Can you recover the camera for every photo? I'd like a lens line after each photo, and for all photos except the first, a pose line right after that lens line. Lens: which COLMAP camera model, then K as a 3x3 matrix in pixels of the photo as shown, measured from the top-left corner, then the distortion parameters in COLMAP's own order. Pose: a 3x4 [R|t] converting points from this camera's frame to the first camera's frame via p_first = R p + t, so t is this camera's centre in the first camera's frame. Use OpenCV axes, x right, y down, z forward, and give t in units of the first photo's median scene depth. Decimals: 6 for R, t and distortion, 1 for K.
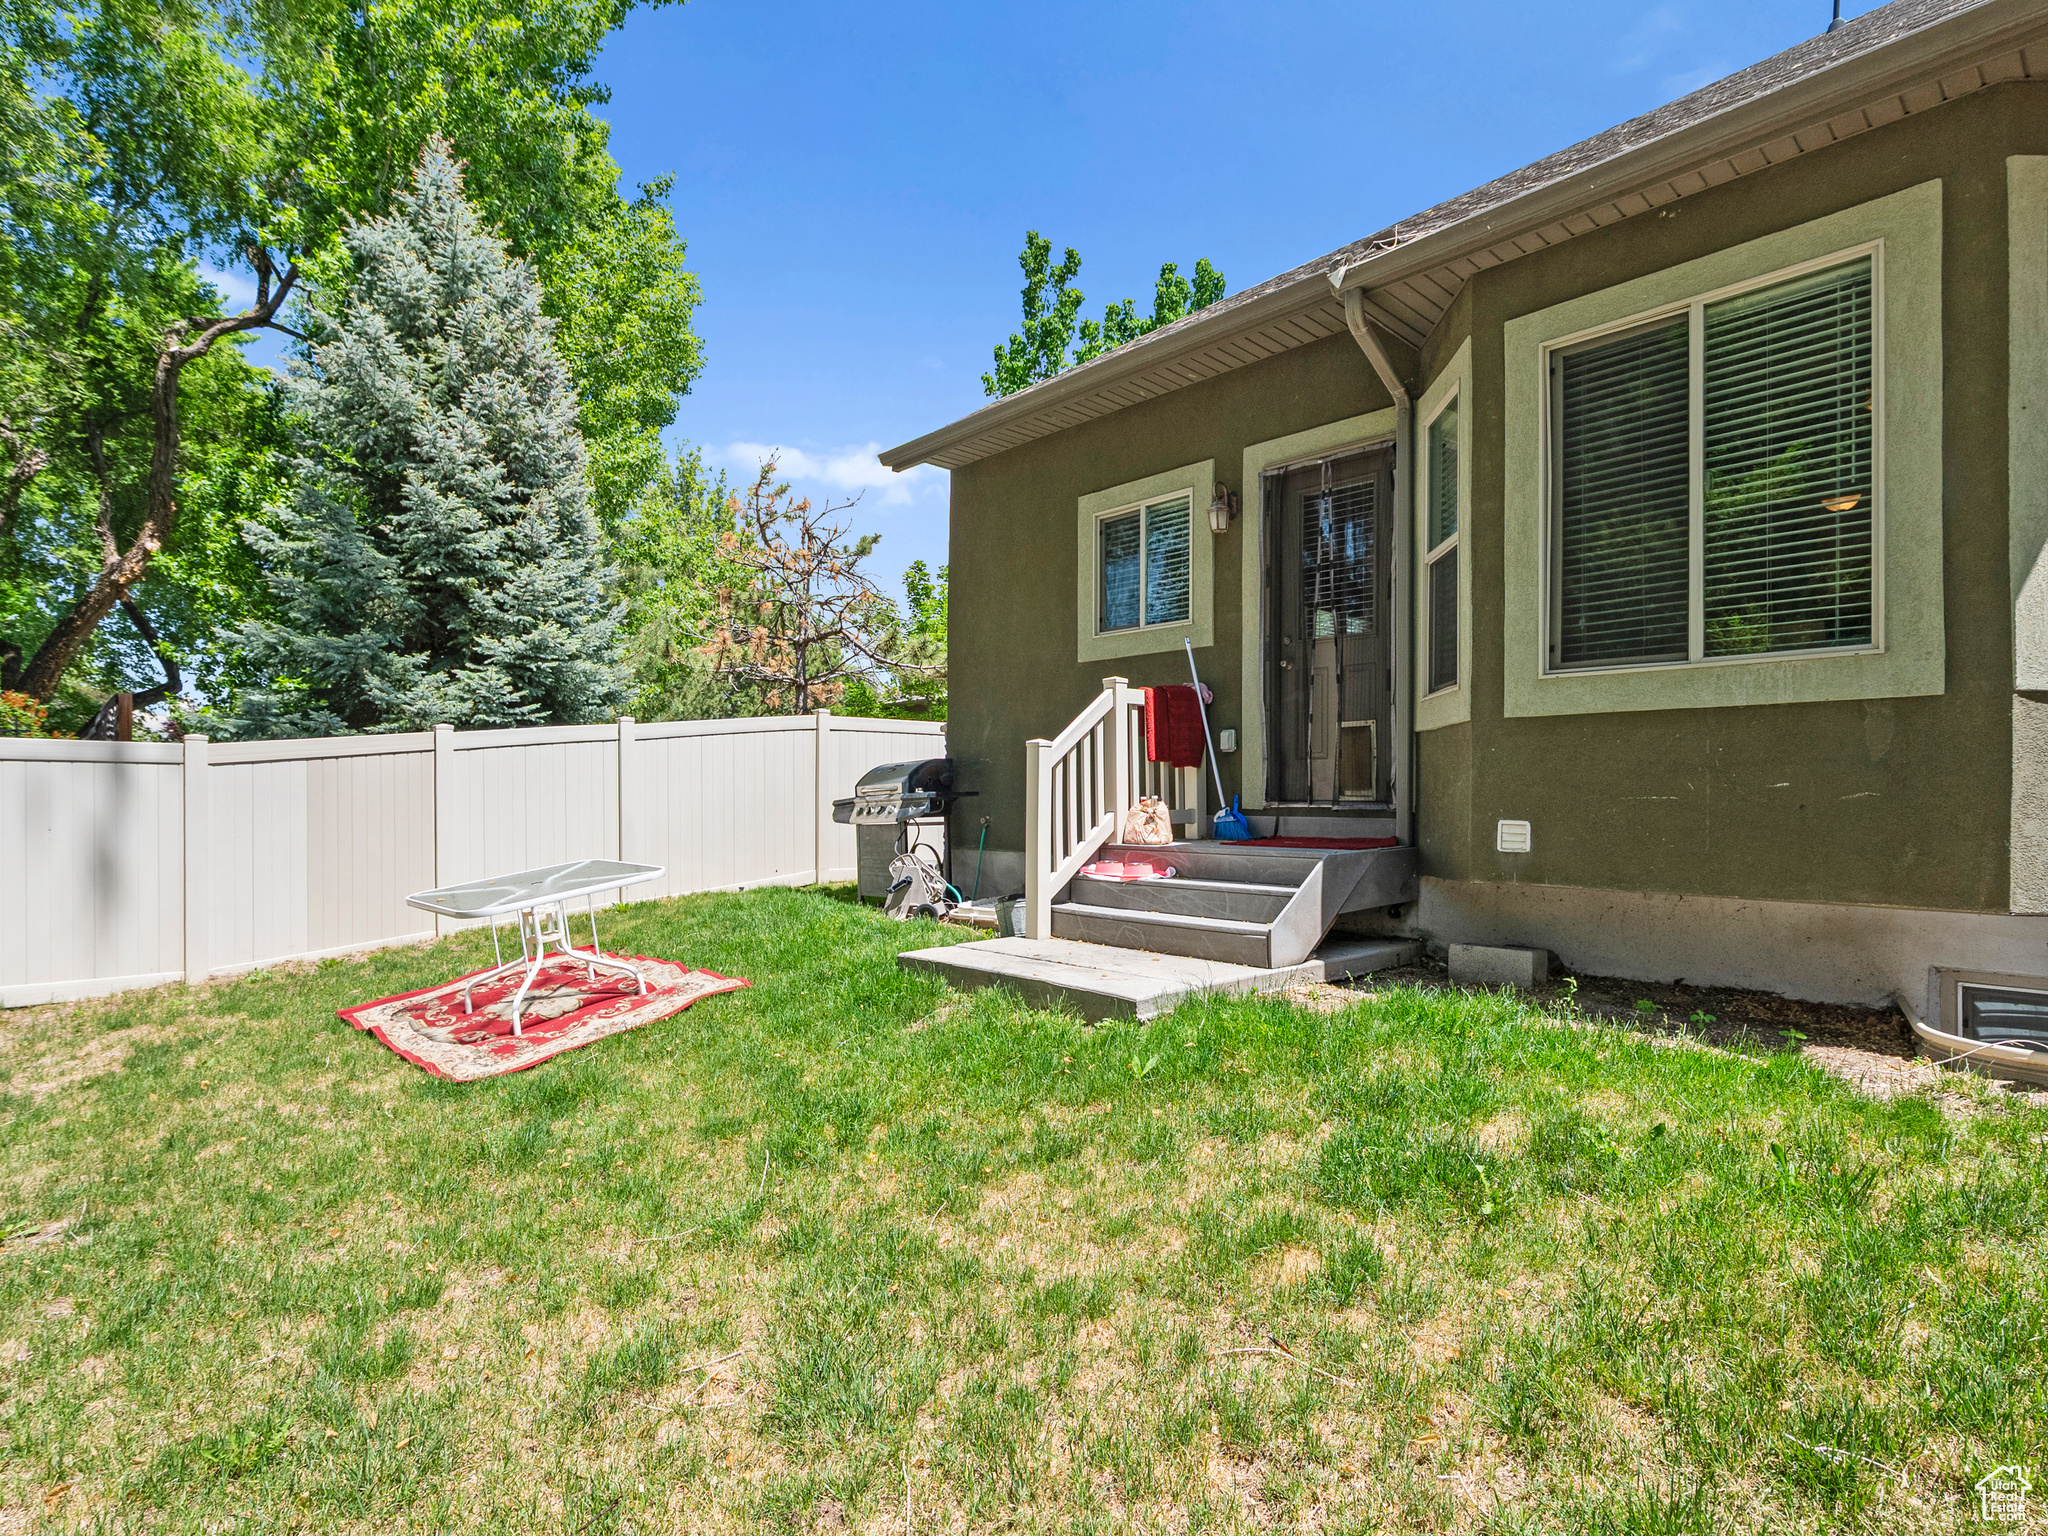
lens RADIAL K [[1039.0, 0, 1024.9], [0, 1039.0, 762.0], [0, 0, 1]] dist [-0.002015, 0.000224]
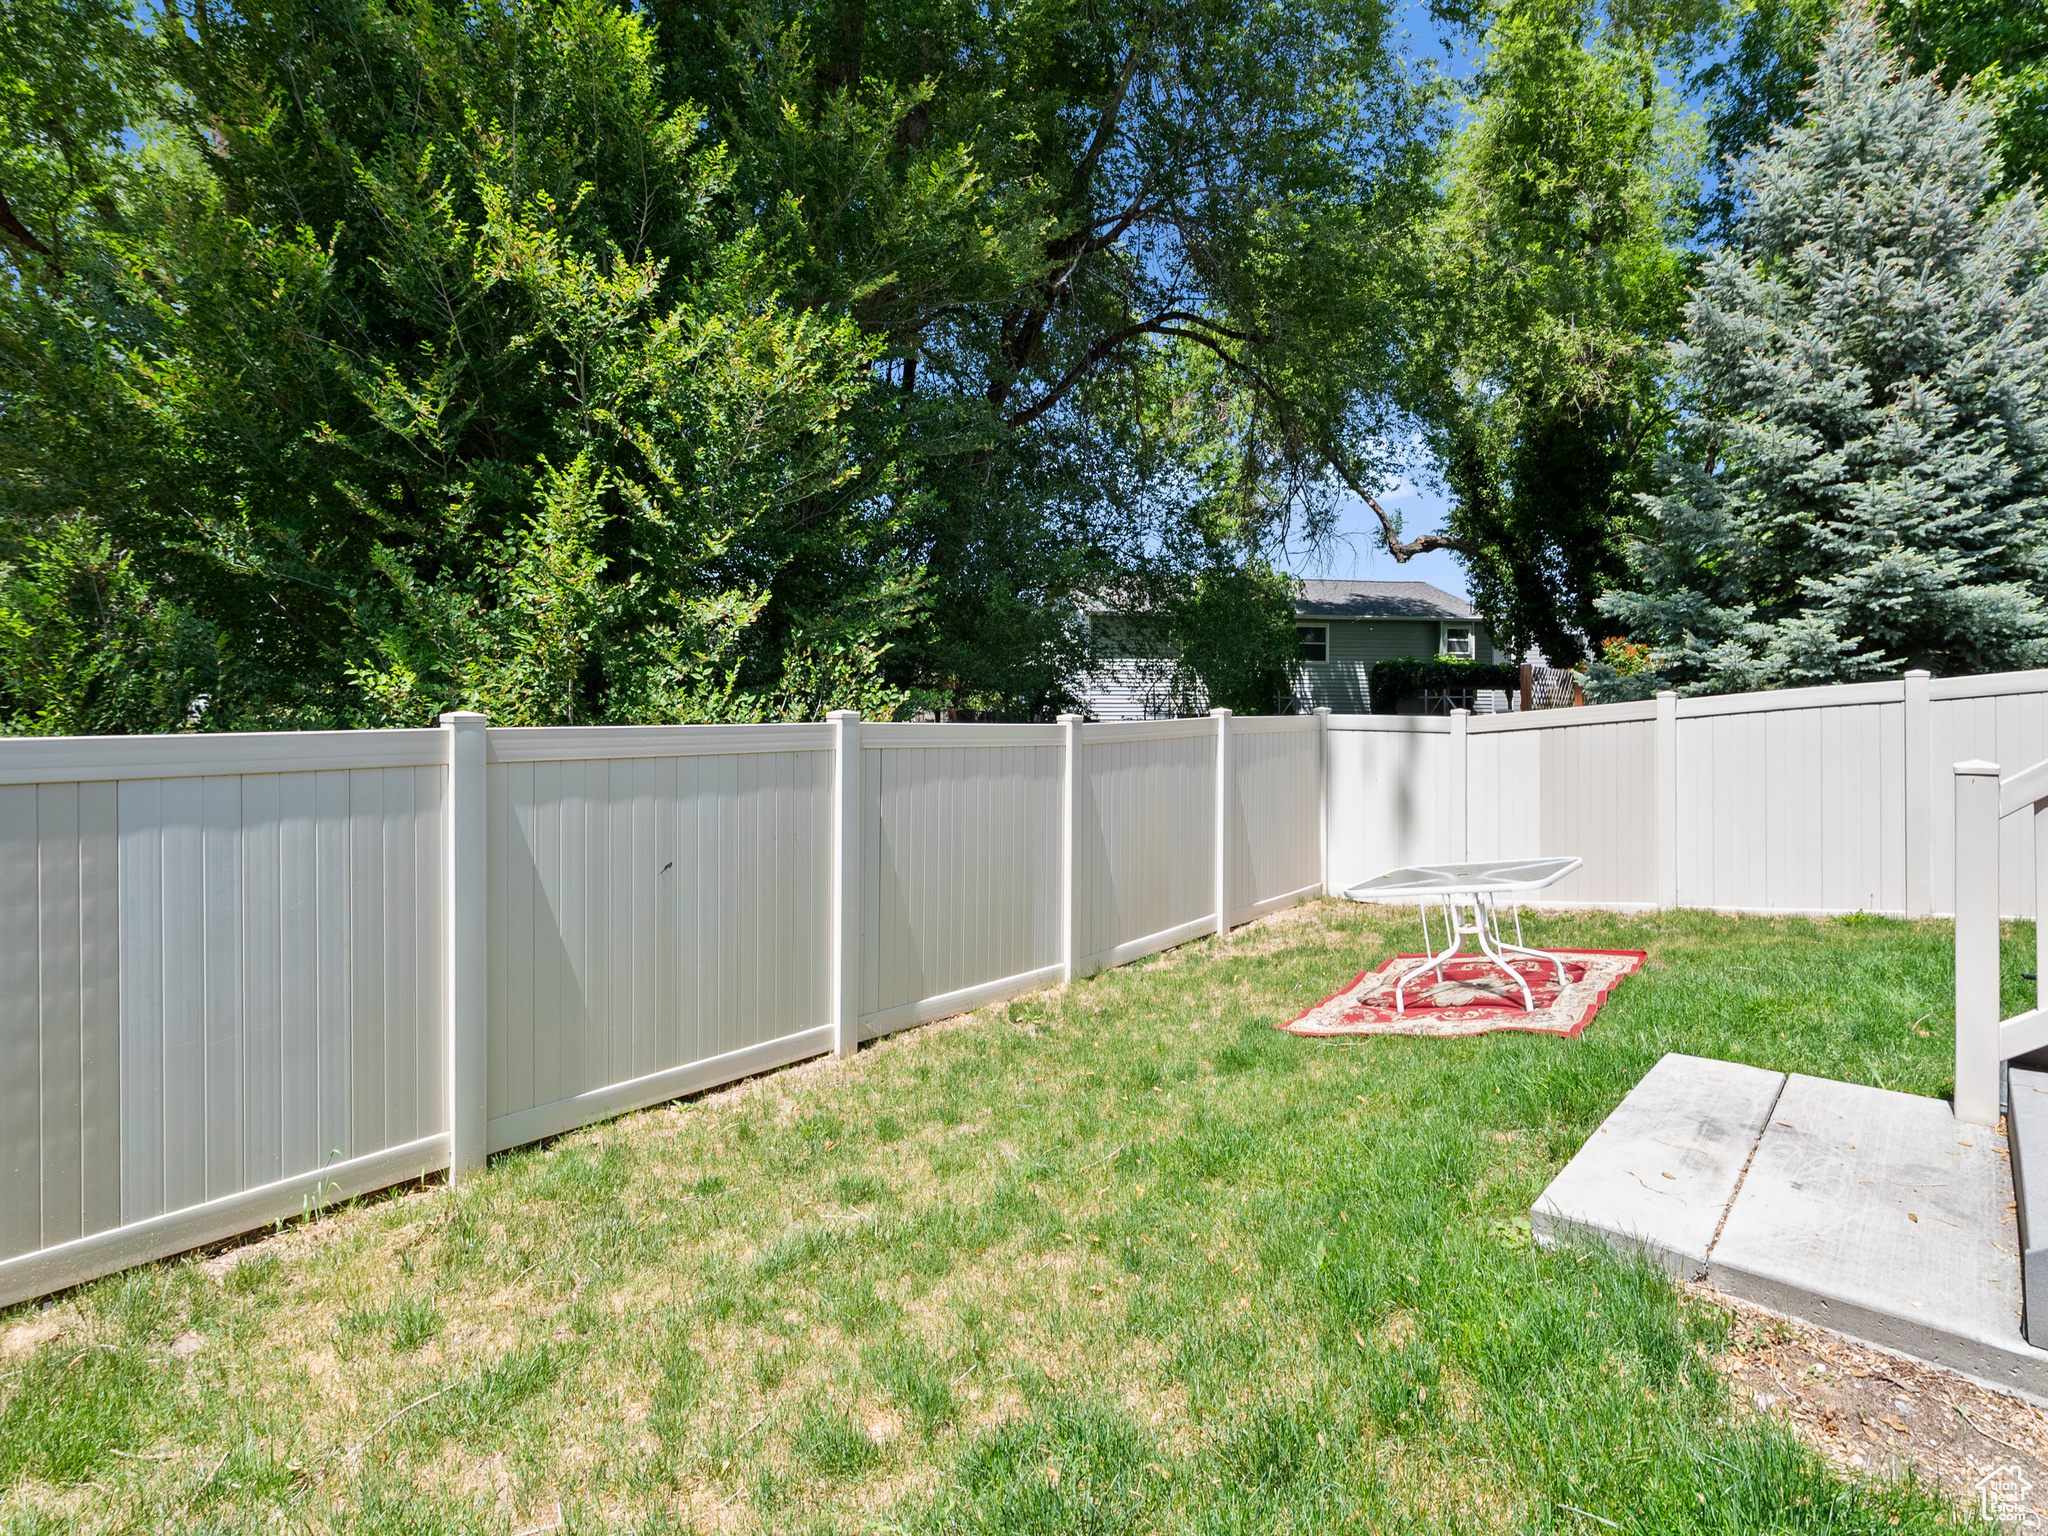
lens RADIAL K [[1052.6, 0, 1027.6], [0, 1052.6, 691.0], [0, 0, 1]] dist [-0.002086, -0.000097]
pose [[0.116680, -0.007782, -0.993139, 0.283822], [0.029223, 0.999563, -0.004399, -0.041175], [0.992740, -0.028509, 0.116856, 0.237898]]
